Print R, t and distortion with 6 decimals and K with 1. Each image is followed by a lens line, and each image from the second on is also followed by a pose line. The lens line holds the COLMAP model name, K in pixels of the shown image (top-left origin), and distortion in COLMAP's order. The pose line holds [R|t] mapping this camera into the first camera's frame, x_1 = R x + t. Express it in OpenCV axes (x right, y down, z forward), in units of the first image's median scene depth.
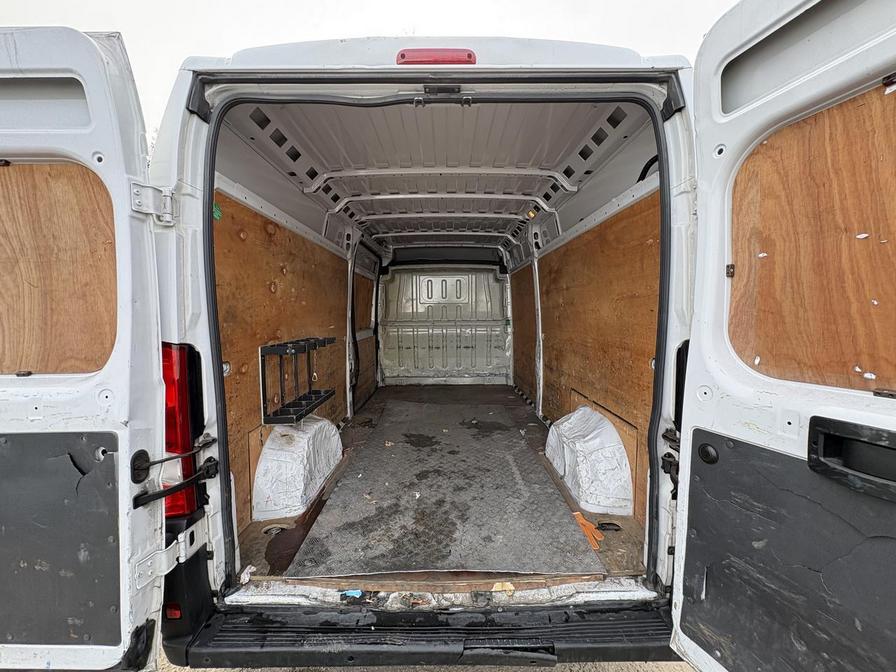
lens RADIAL K [[351.2, 0, 448.0], [0, 351.2, 336.0], [0, 0, 1]] dist [-0.001193, -0.000064]
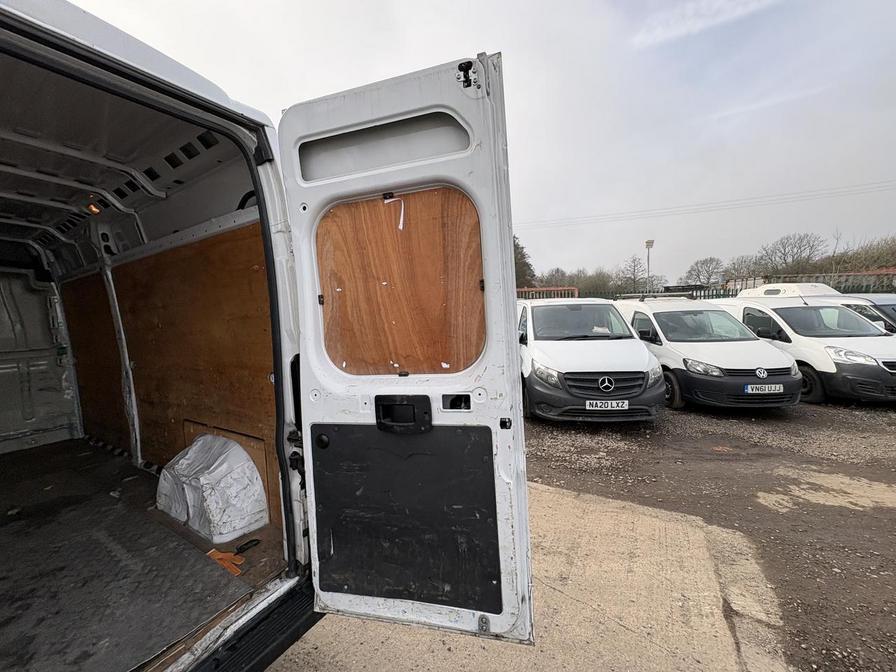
lens RADIAL K [[356.4, 0, 448.1], [0, 356.4, 341.5], [0, 0, 1]] dist [-0.000128, -0.000402]
pose [[0.526908, -0.084548, 0.845707, -0.069230], [0.099395, 0.994342, 0.037481, -0.023678], [-0.844090, 0.064310, 0.532330, -0.081939]]
